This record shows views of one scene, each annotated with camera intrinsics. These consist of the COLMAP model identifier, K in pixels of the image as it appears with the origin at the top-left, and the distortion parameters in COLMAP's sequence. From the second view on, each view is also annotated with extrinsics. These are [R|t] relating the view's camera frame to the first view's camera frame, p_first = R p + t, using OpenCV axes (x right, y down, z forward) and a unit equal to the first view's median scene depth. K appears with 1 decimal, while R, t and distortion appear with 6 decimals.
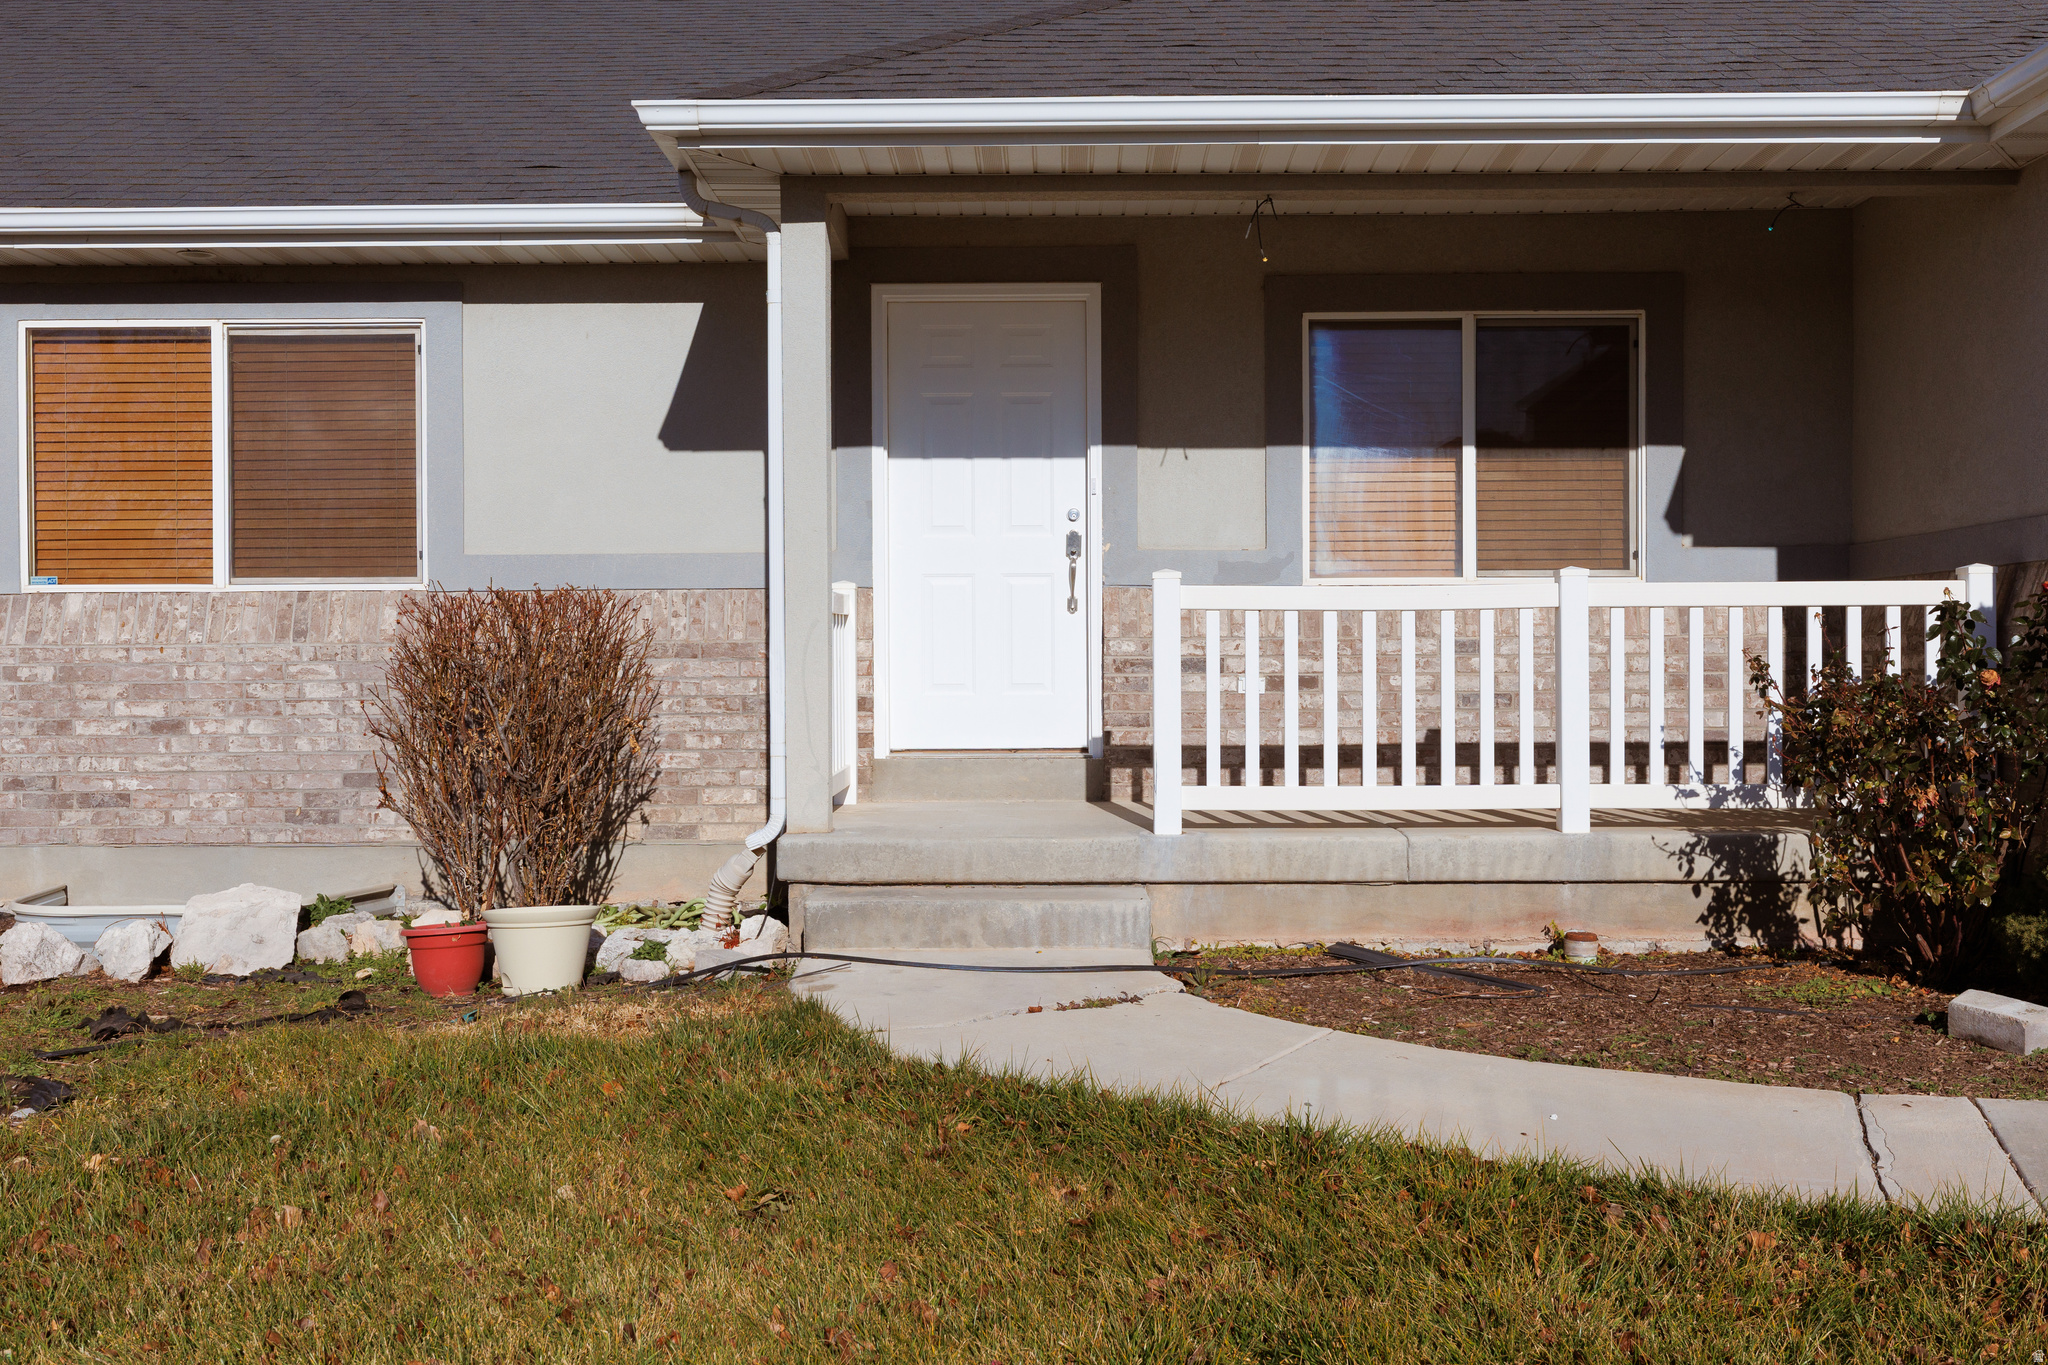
lens RADIAL K [[2010.7, 0, 1024.0], [0, 2010.7, 682.5], [0, 0, 1]] dist [0.002654, -0.000130]
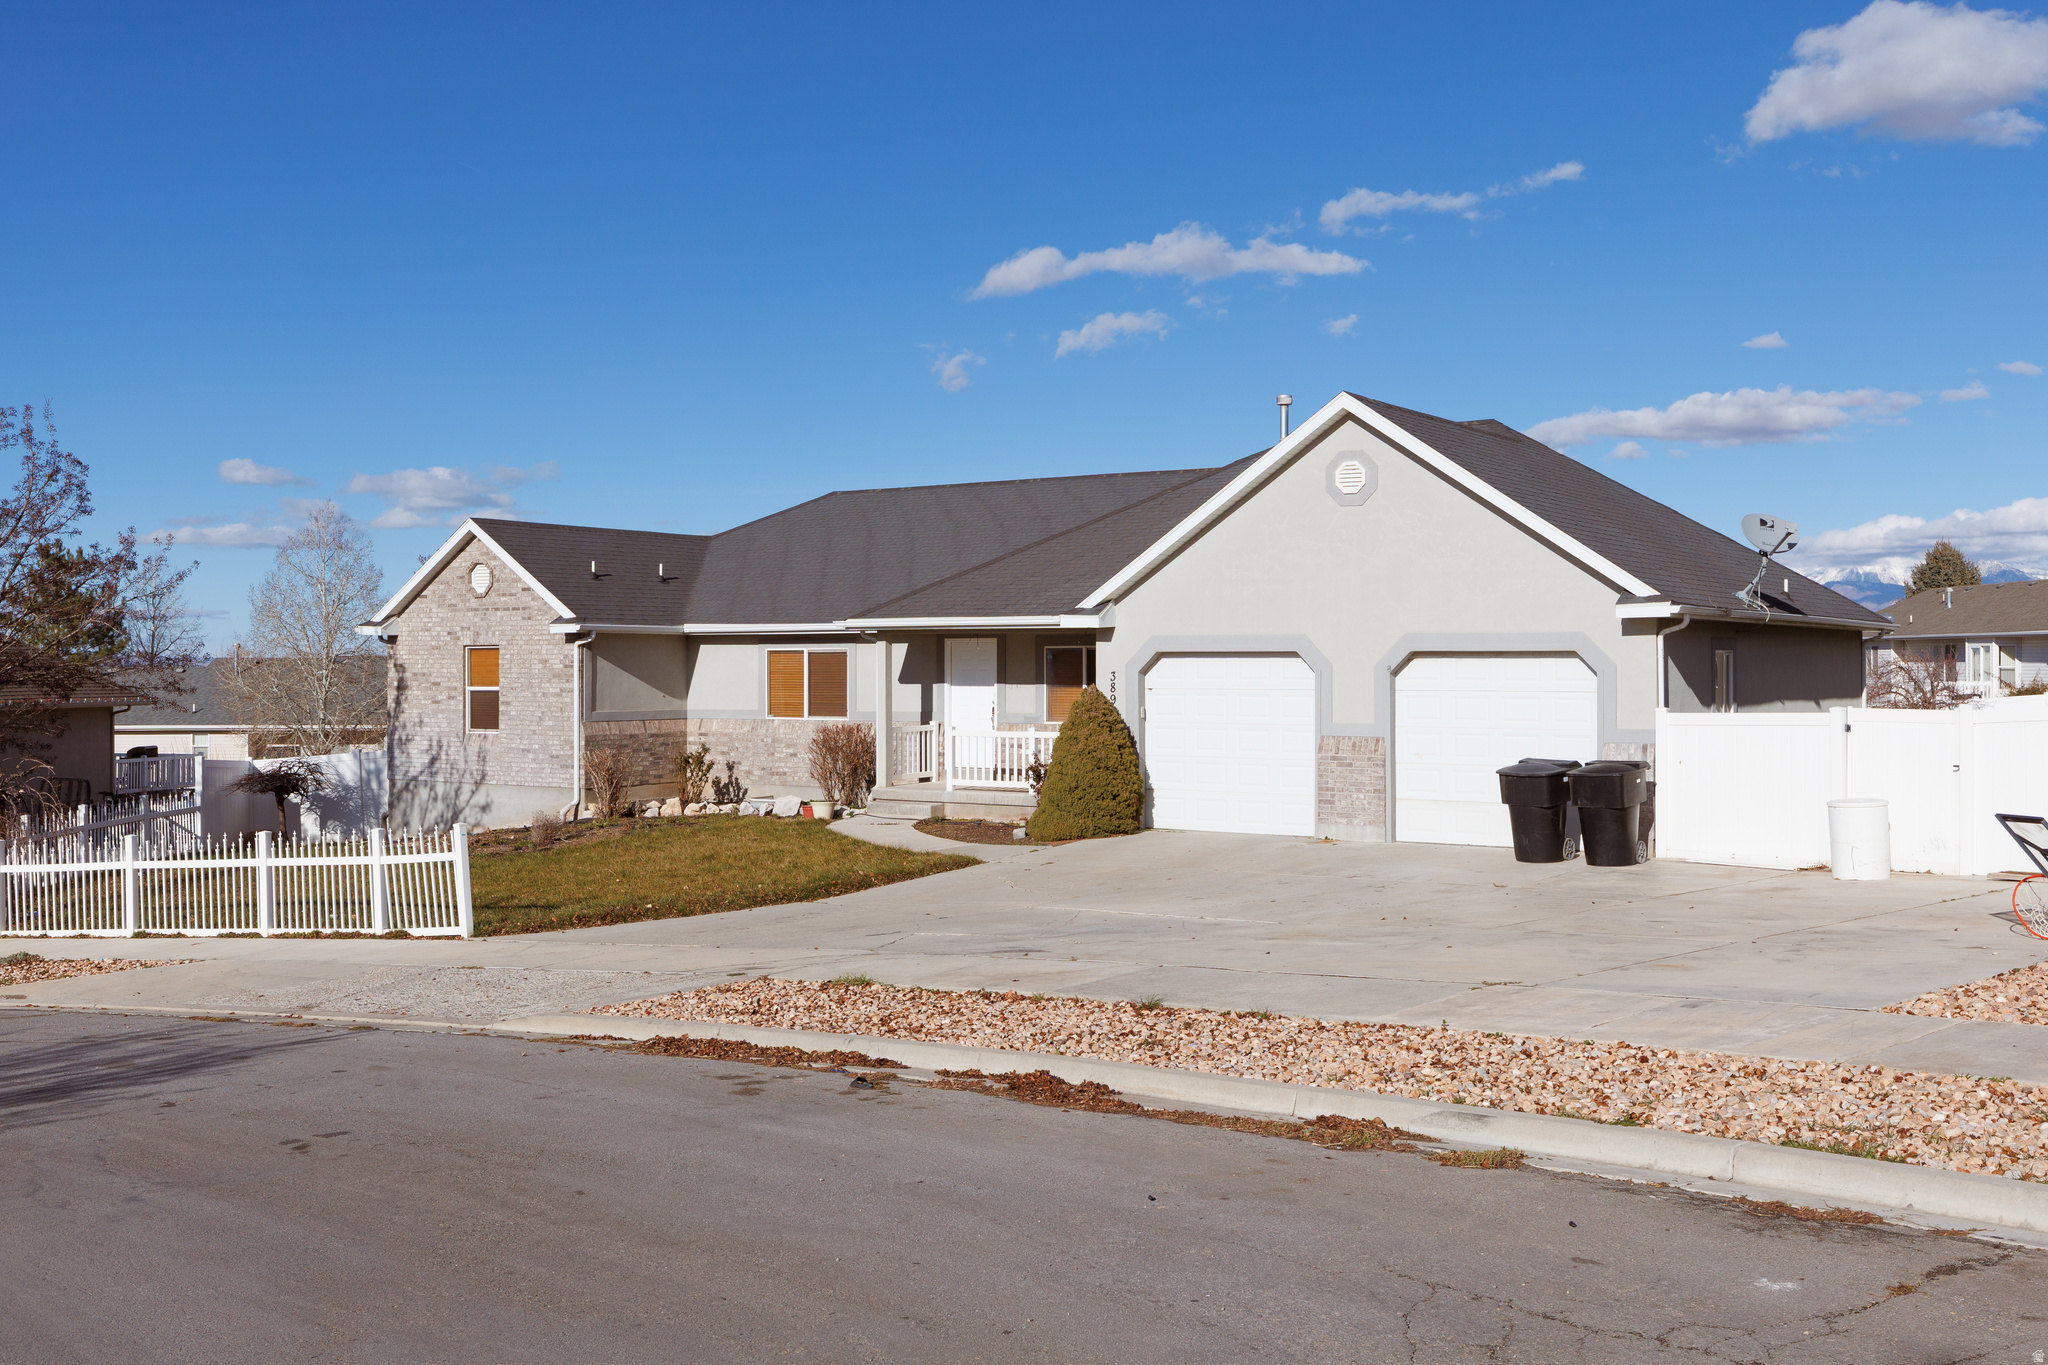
lens RADIAL K [[1972.8, 0, 1024.0], [0, 1972.8, 682.5], [0, 0, 1]] dist [0.006729, -0.013092]
pose [[0.833721, 0.008512, -0.552120, 2.015515], [-0.004429, 0.999952, 0.008728, -0.151088], [0.552167, -0.004831, 0.833719, -1.892391]]
